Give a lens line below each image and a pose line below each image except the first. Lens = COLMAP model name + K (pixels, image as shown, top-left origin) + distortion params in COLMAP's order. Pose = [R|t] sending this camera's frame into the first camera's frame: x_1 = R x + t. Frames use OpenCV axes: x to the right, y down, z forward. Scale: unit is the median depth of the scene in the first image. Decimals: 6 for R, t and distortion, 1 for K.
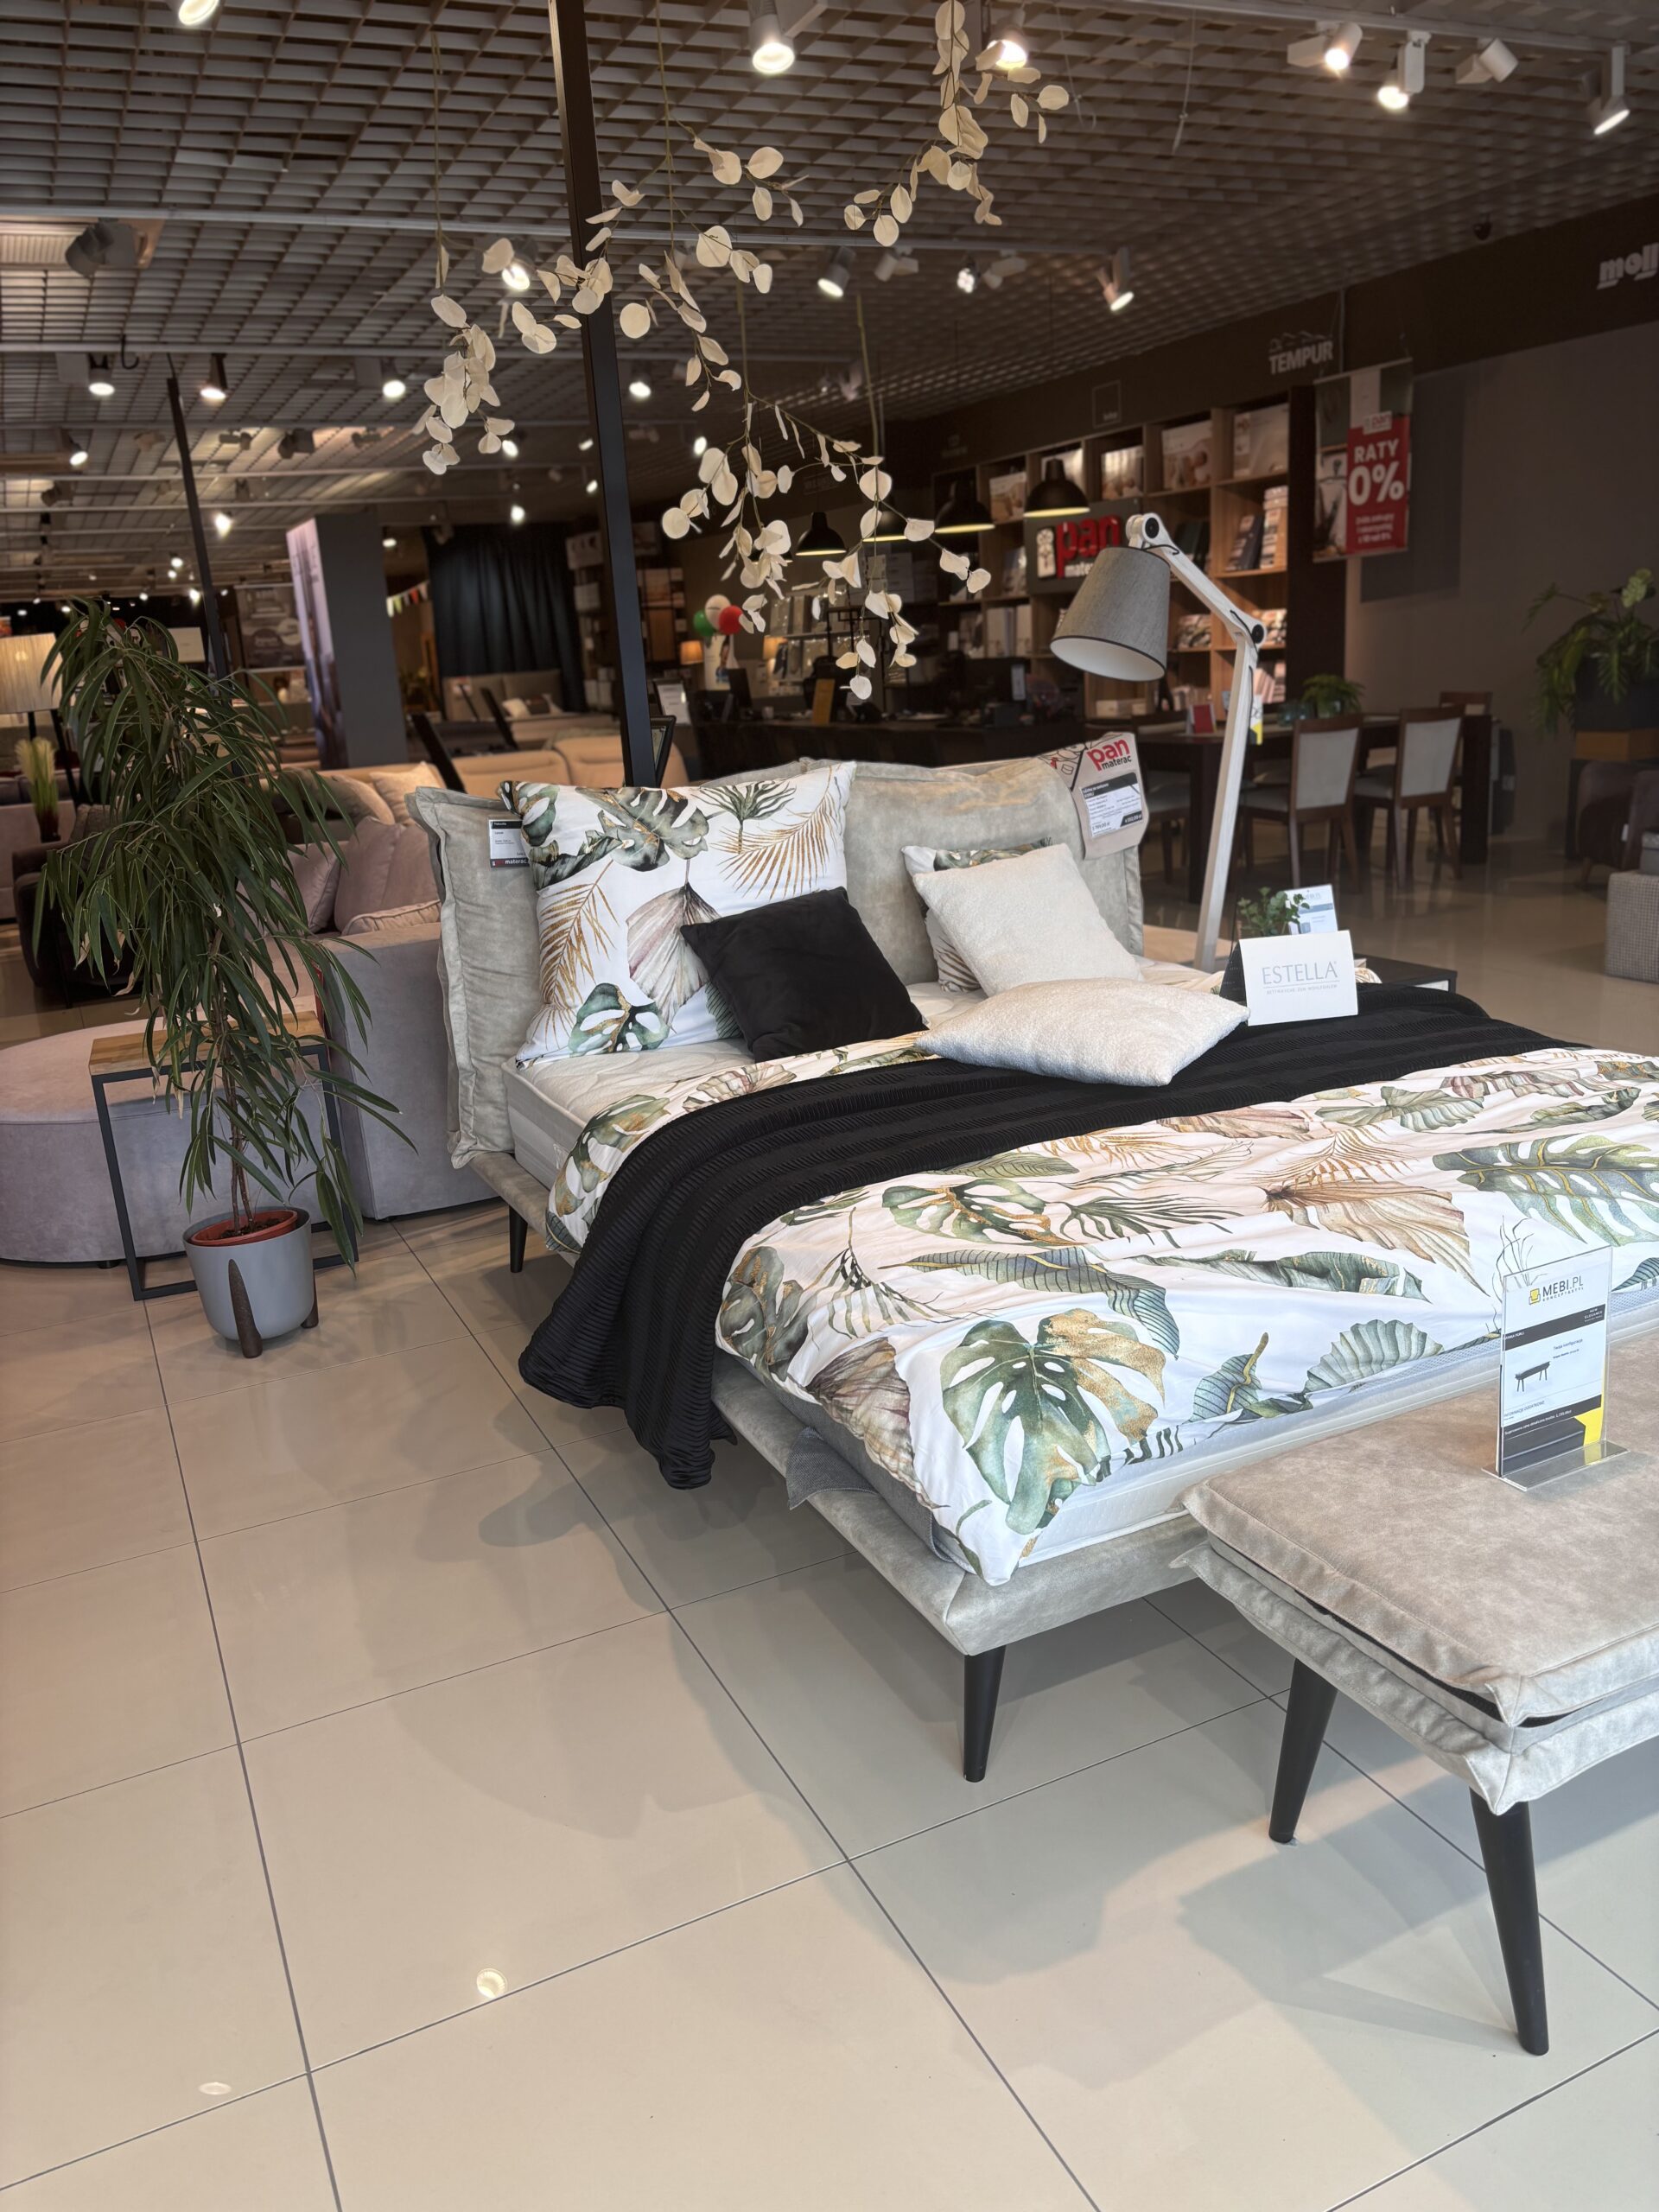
lens RADIAL K [[1692.4, 0, 835.6], [0, 1692.4, 1129.4], [0, 0, 1]] dist [0.070697, -0.084466]
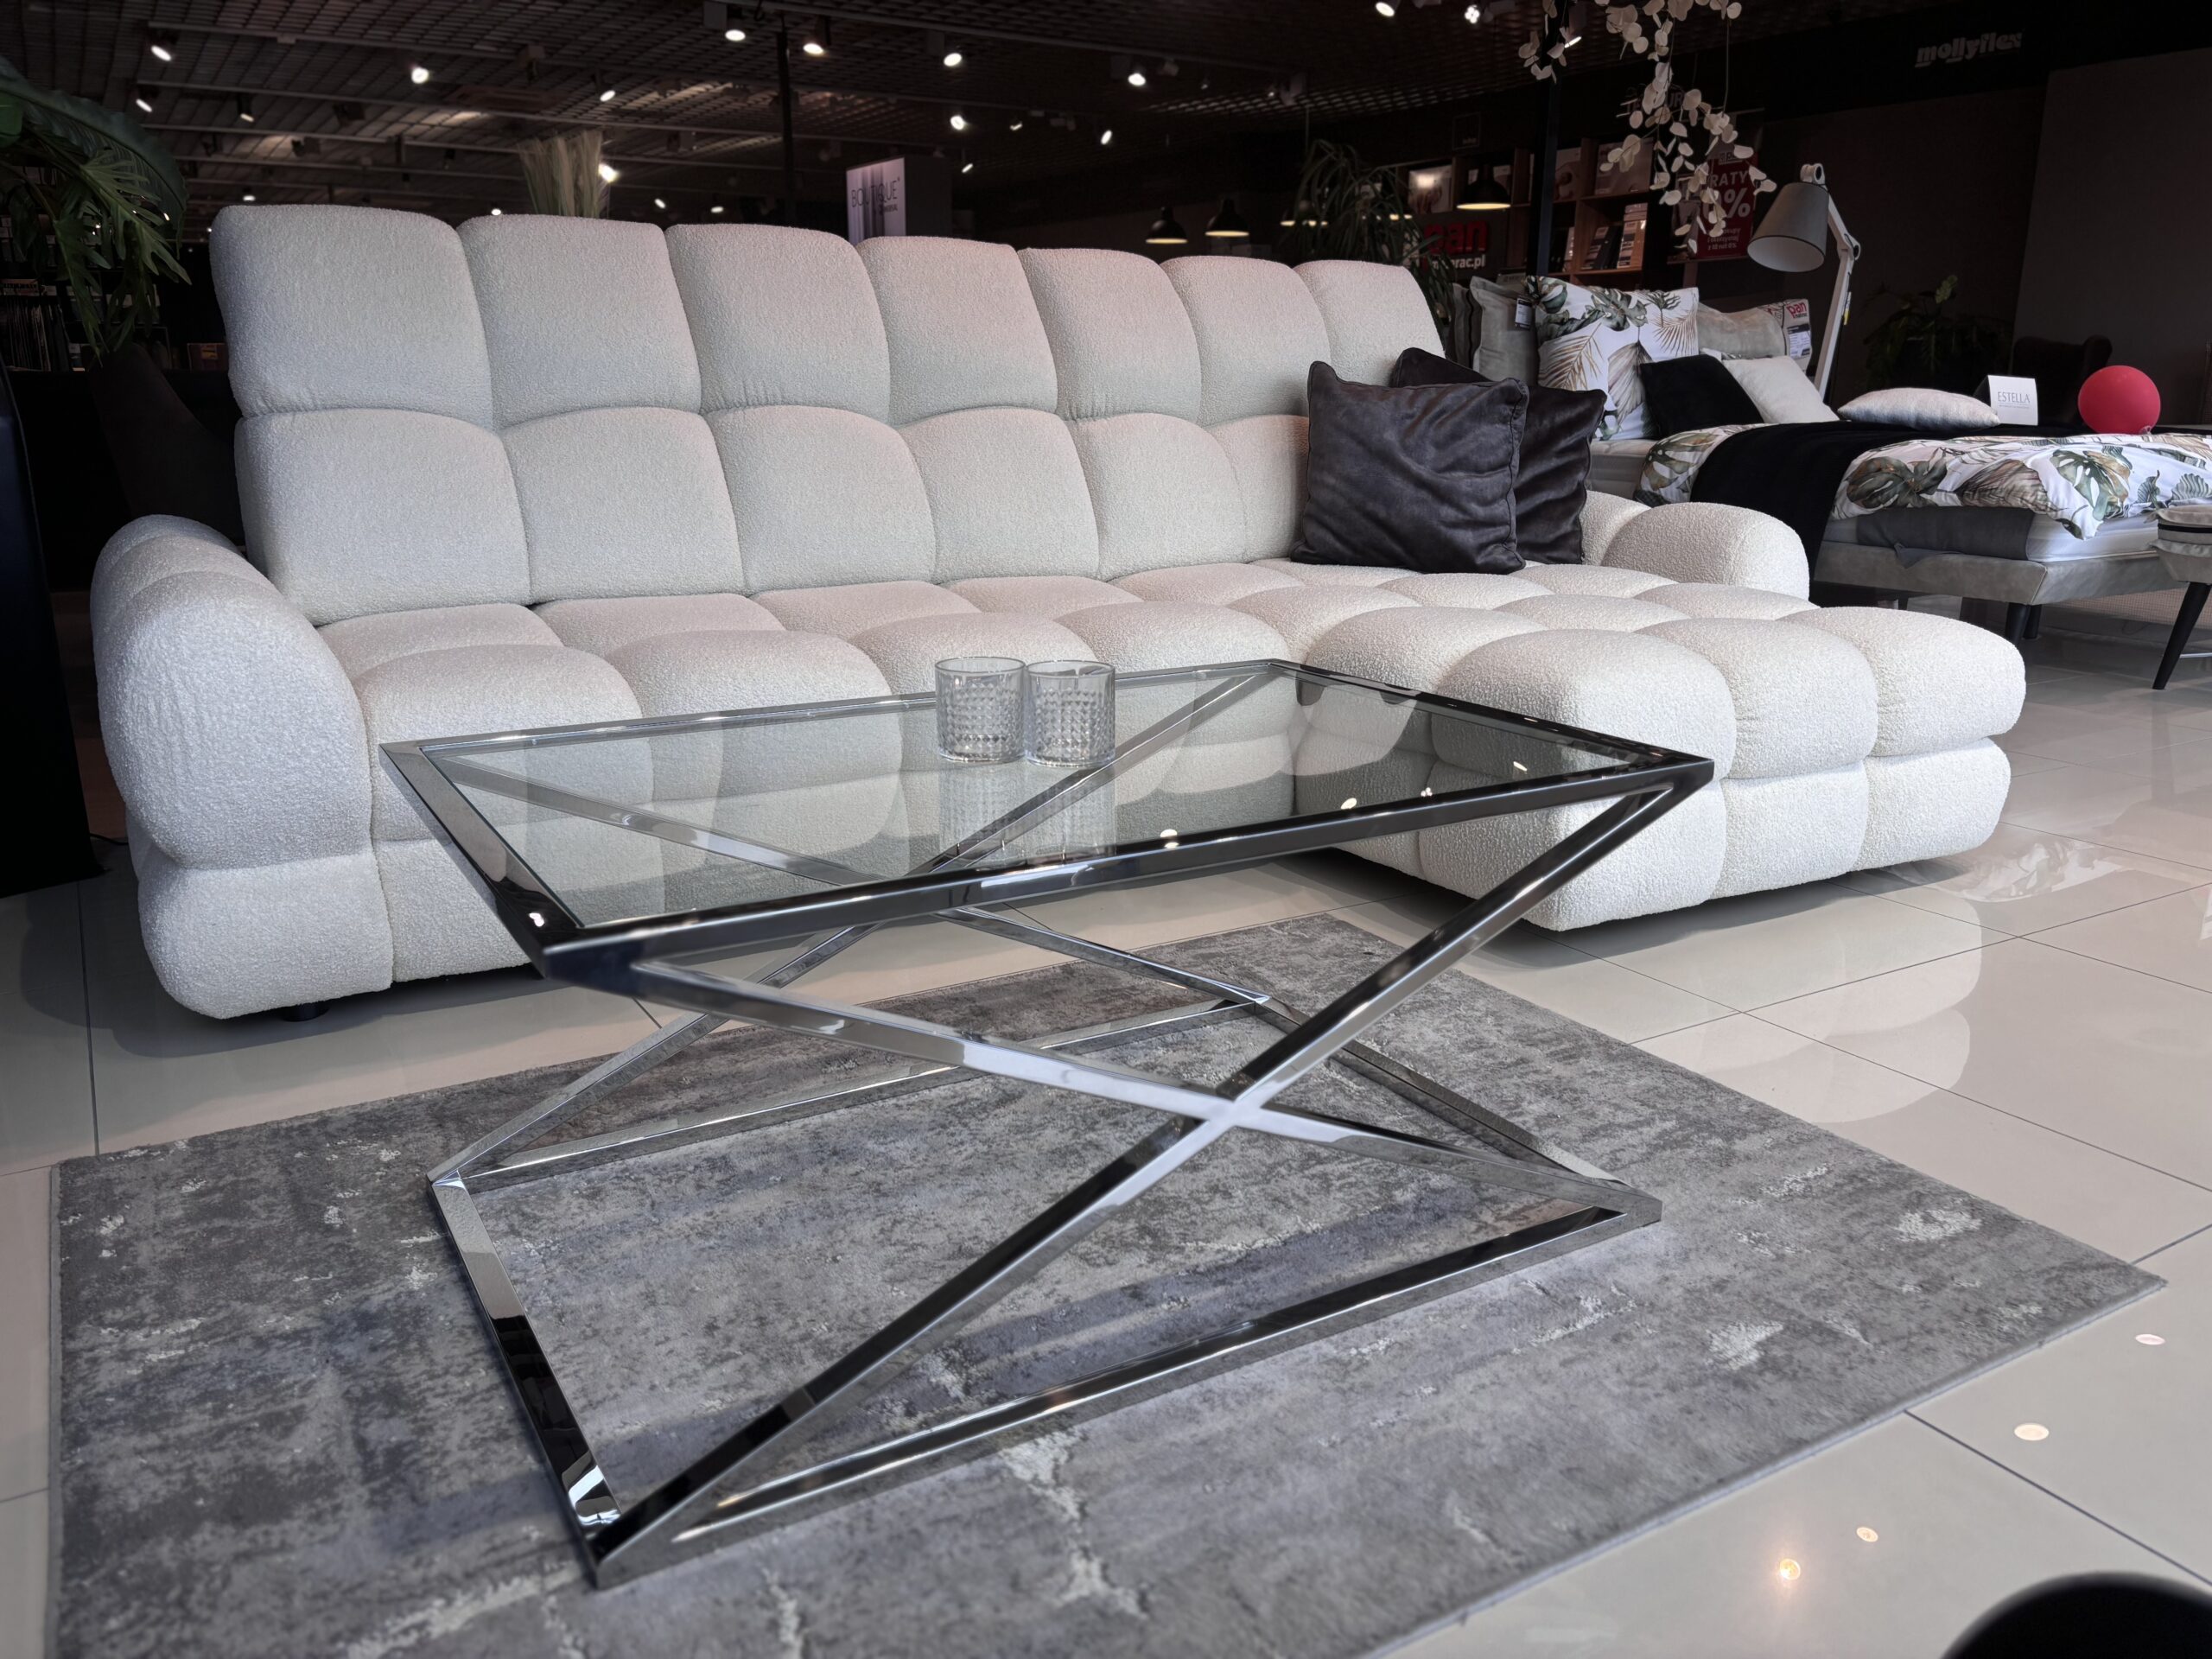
lens RADIAL K [[1692.4, 0, 1116.9], [0, 1692.4, 845.4], [0, 0, 1]] dist [0.070697, -0.084466]
pose [[0.992113, 0.040707, 0.118556, -0.721476], [-0.039427, 0.999136, -0.013122, 0.368624], [-0.118988, 0.008344, 0.992861, -0.580692]]
